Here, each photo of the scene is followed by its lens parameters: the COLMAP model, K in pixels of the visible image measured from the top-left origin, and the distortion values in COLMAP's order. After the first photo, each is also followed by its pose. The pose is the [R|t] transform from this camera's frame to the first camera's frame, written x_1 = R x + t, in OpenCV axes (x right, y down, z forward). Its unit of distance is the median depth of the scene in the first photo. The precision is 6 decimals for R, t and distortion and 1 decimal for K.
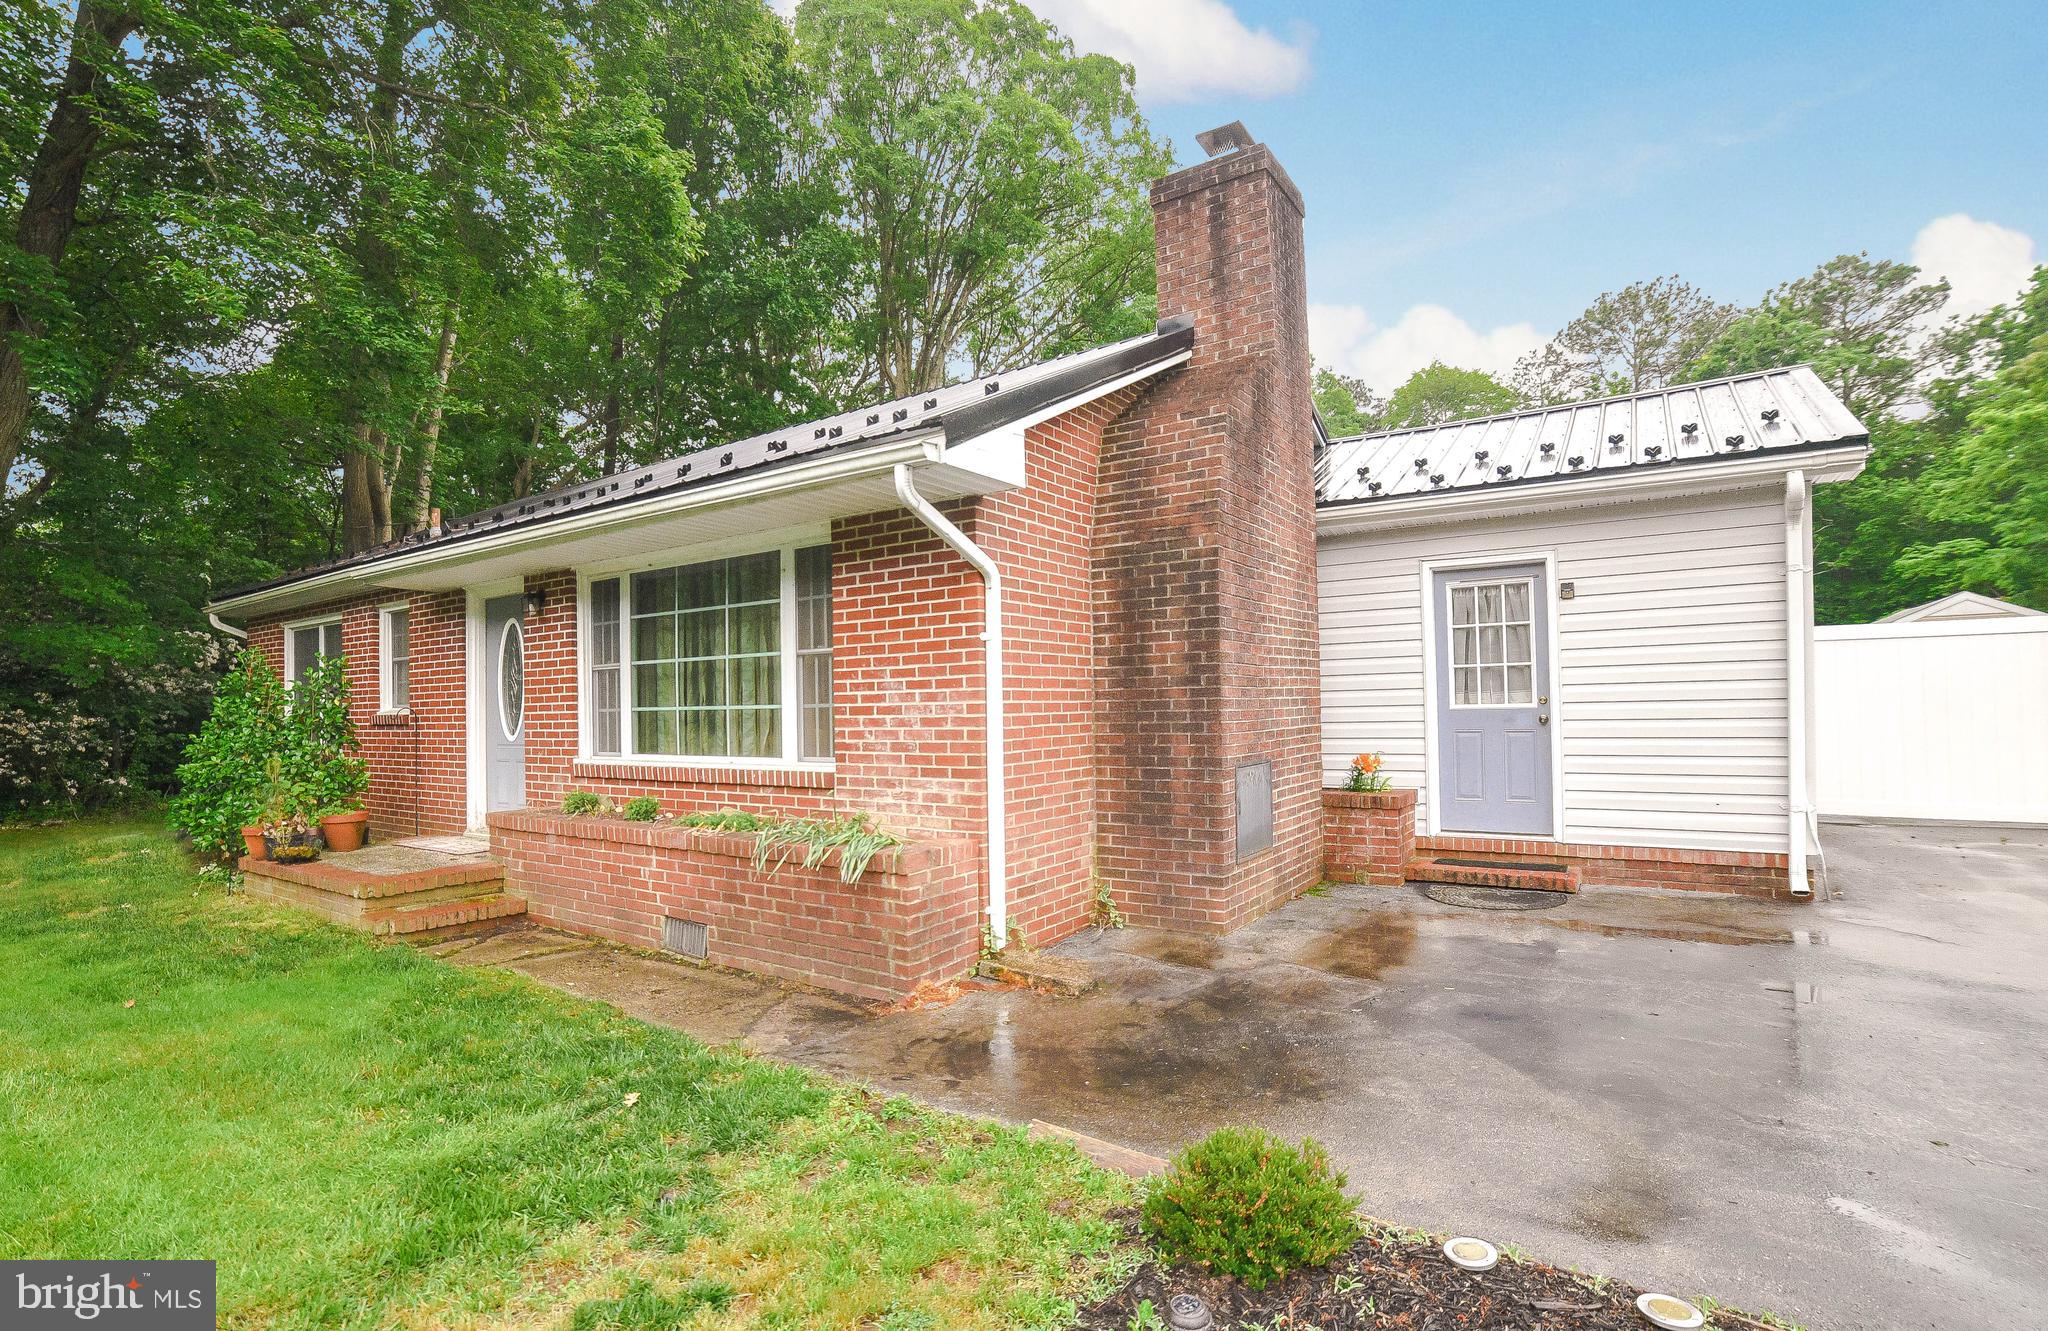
lens RADIAL K [[983.1, 0, 983.4], [0, 983.1, 686.7], [0, 0, 1]] dist [-0.081632, 0.040682]
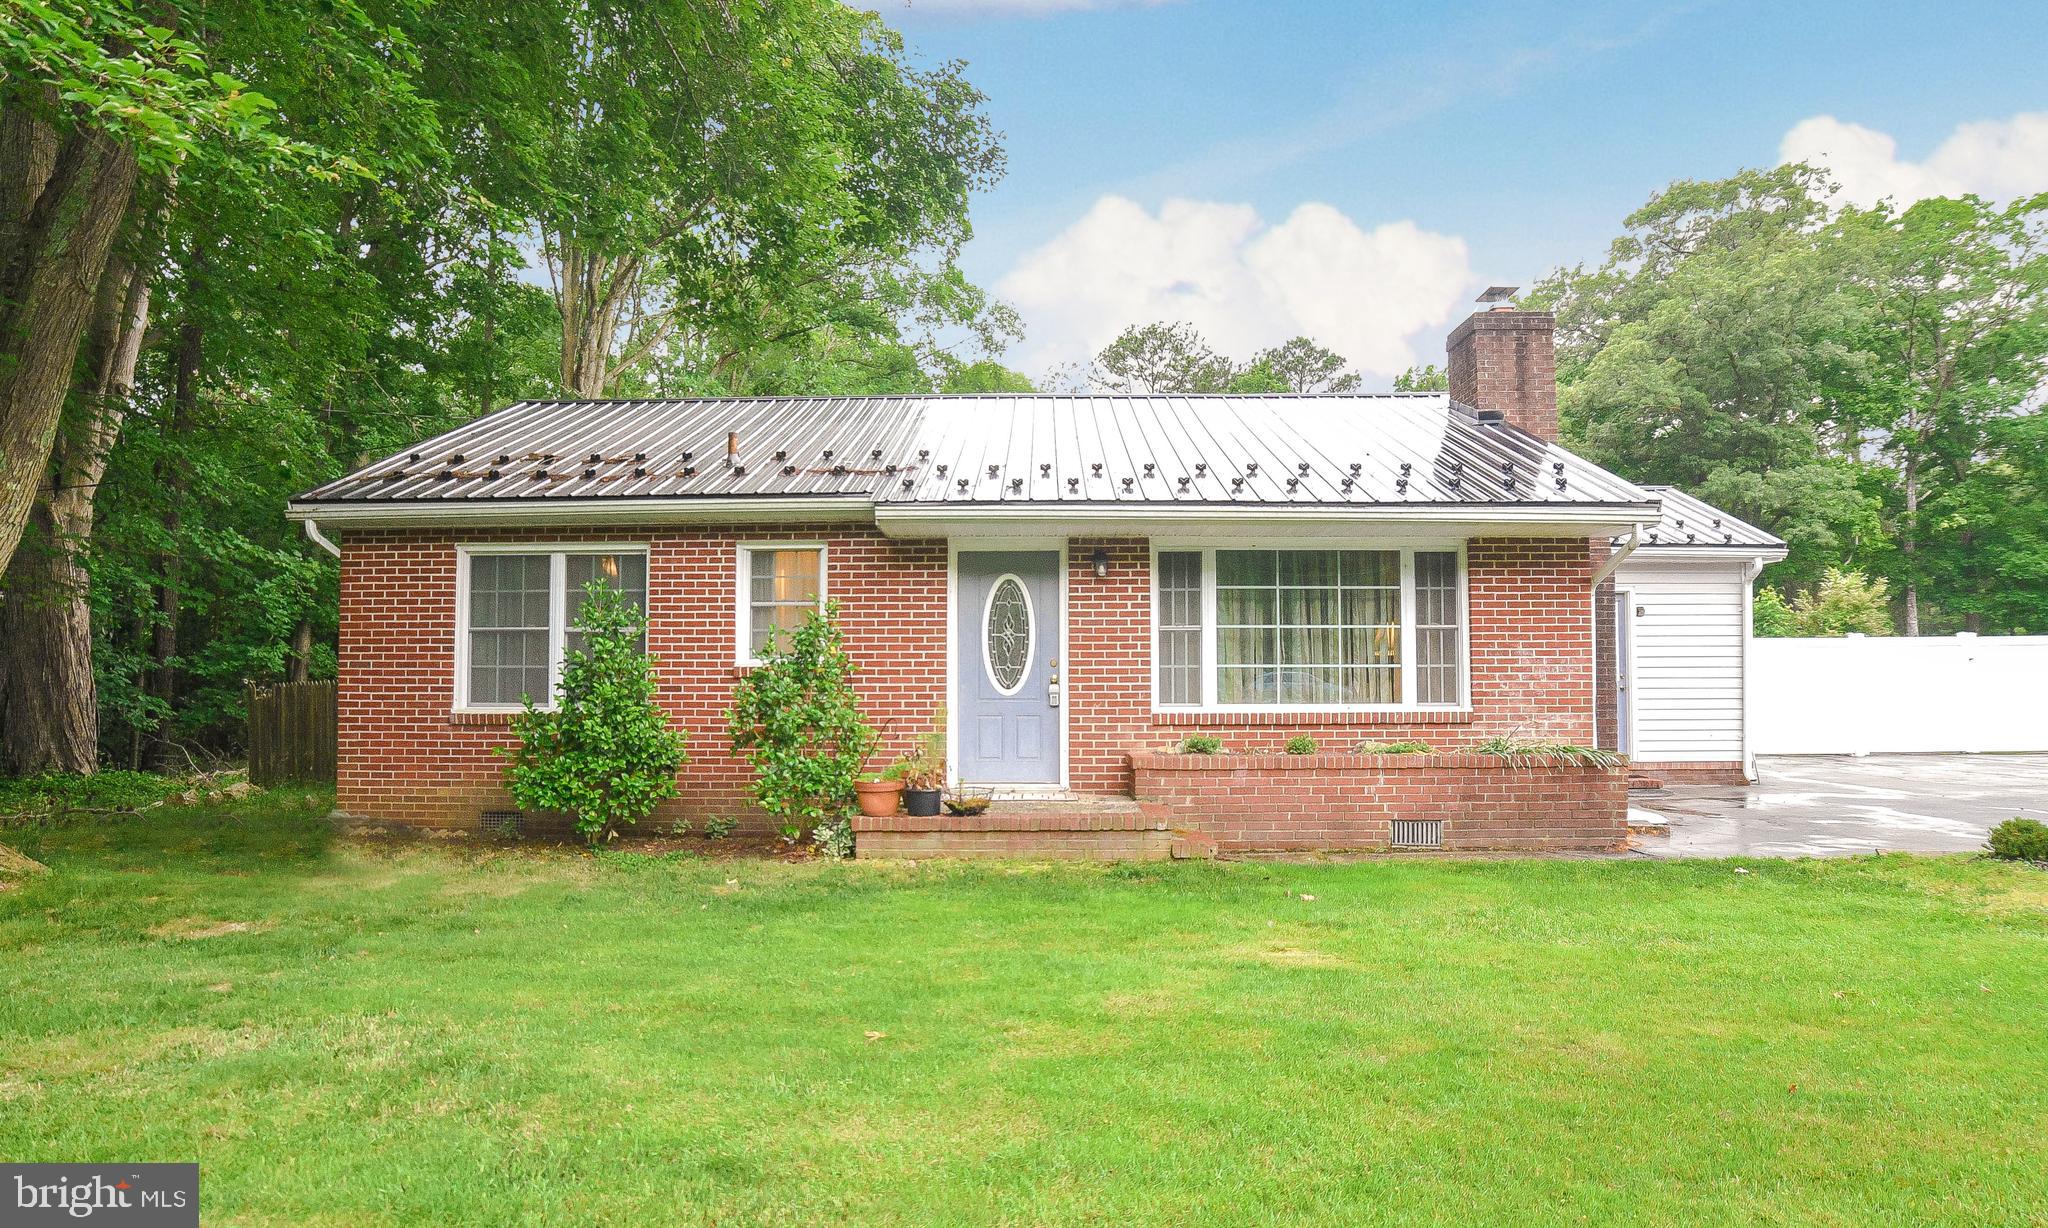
lens RADIAL K [[1116.4, 0, 1028.6], [0, 1116.4, 647.3], [0, 0, 1]] dist [-0.096022, 0.060096]
pose [[0.828432, 0.039289, 0.558710, -1.313093], [-0.025872, 0.999156, -0.031901, 0.050101], [-0.559491, 0.011973, 0.828750, 0.017868]]
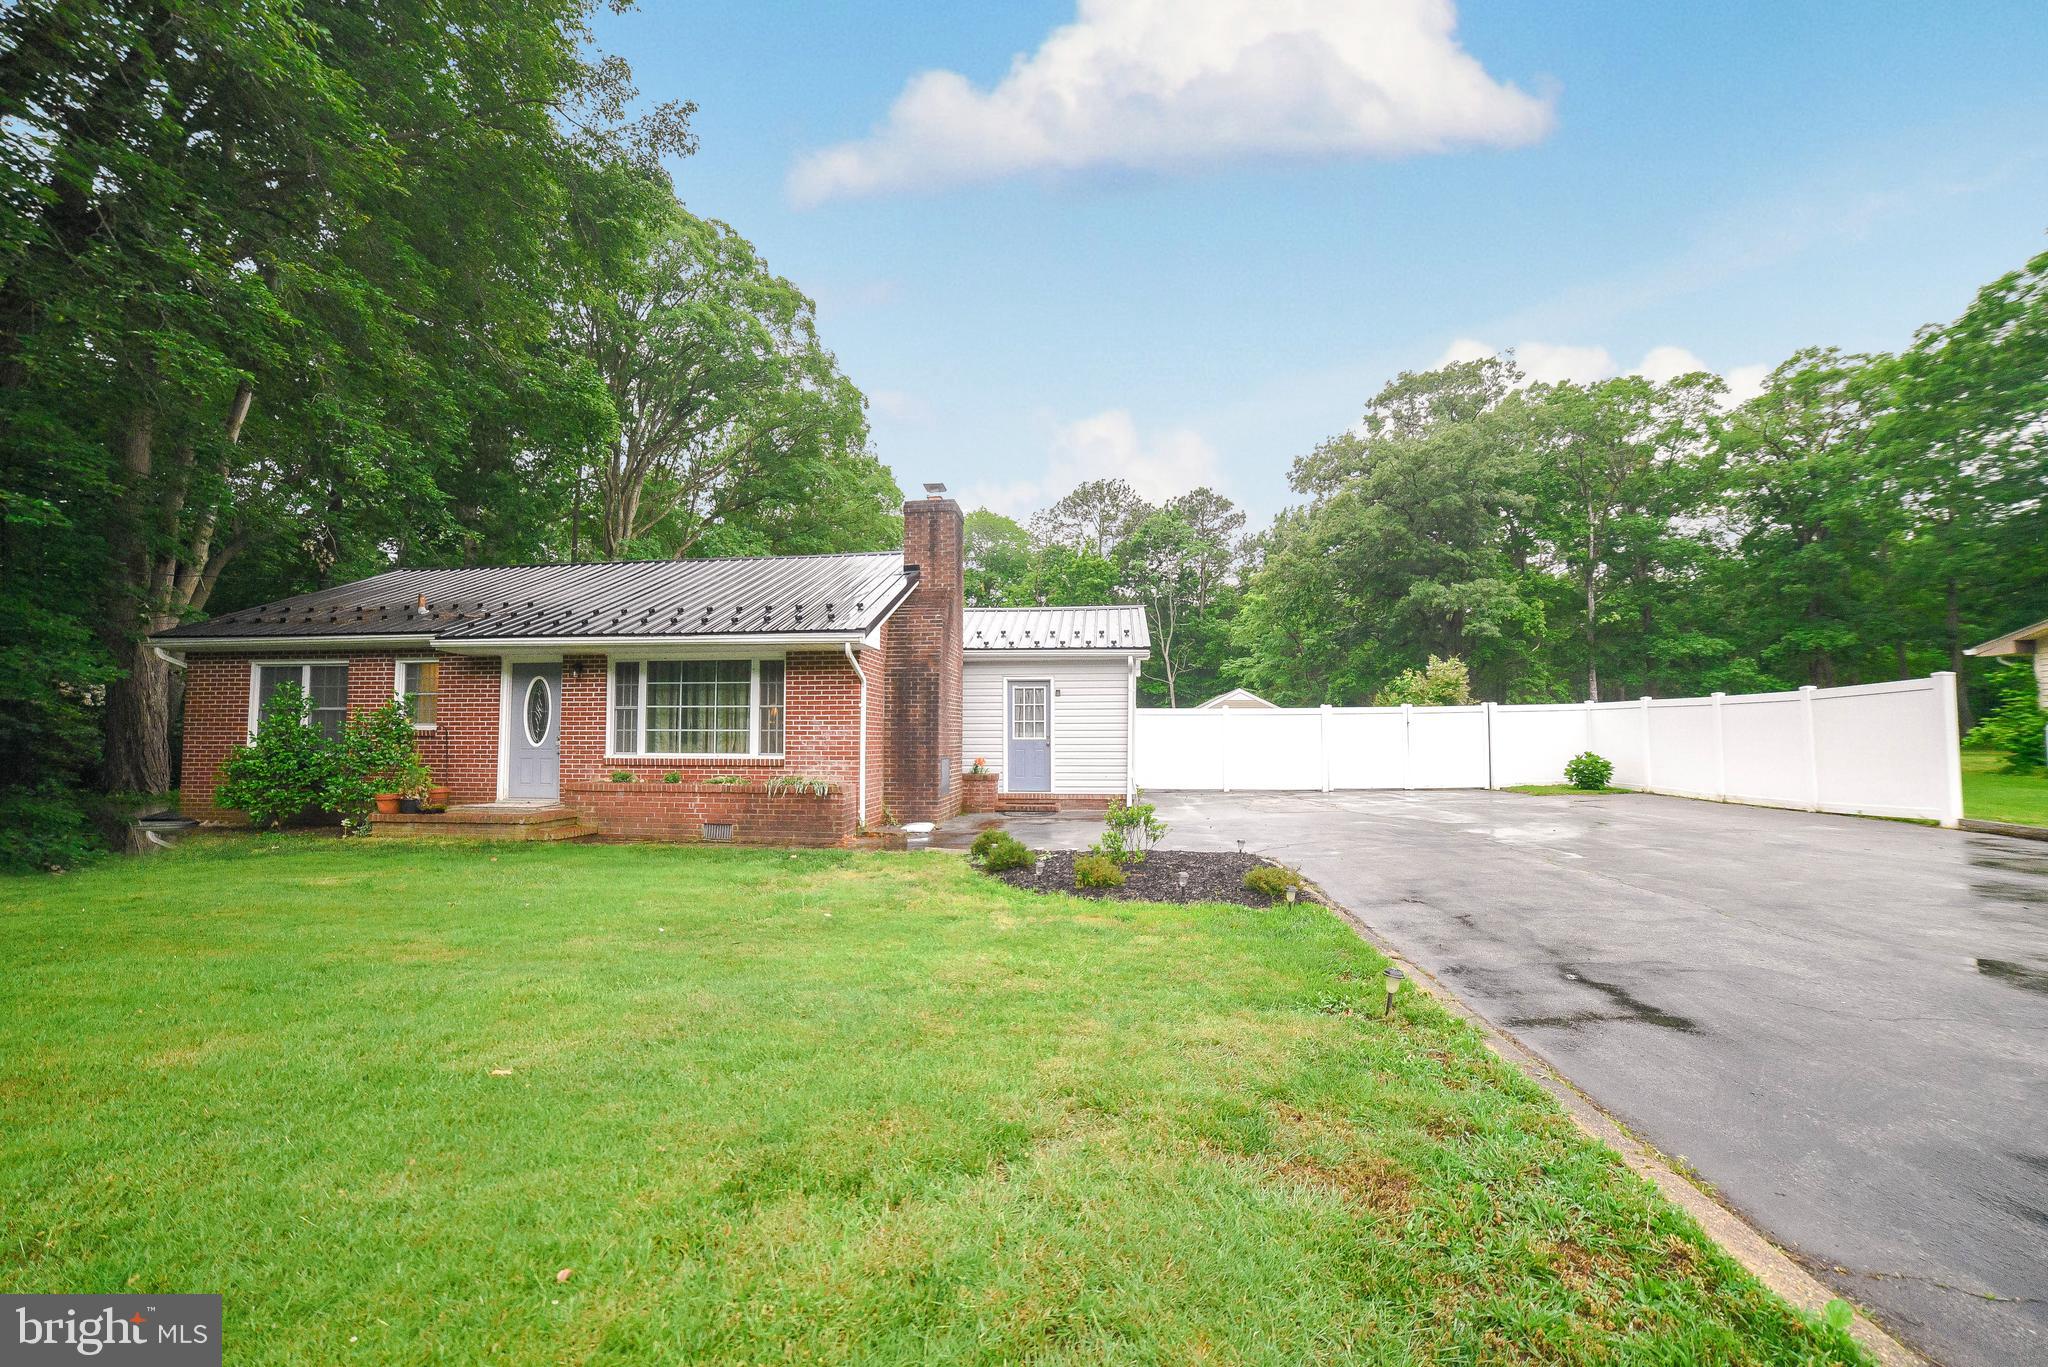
lens RADIAL K [[809.4, 0, 1033.3], [0, 809.4, 693.9], [0, 0, 1]] dist [-0.084376, 0.039963]
pose [[0.867229, 0.047094, 0.495677, -0.486822], [-0.025679, 0.998422, -0.049931, 0.010459], [-0.497247, 0.030573, 0.867070, -0.788404]]
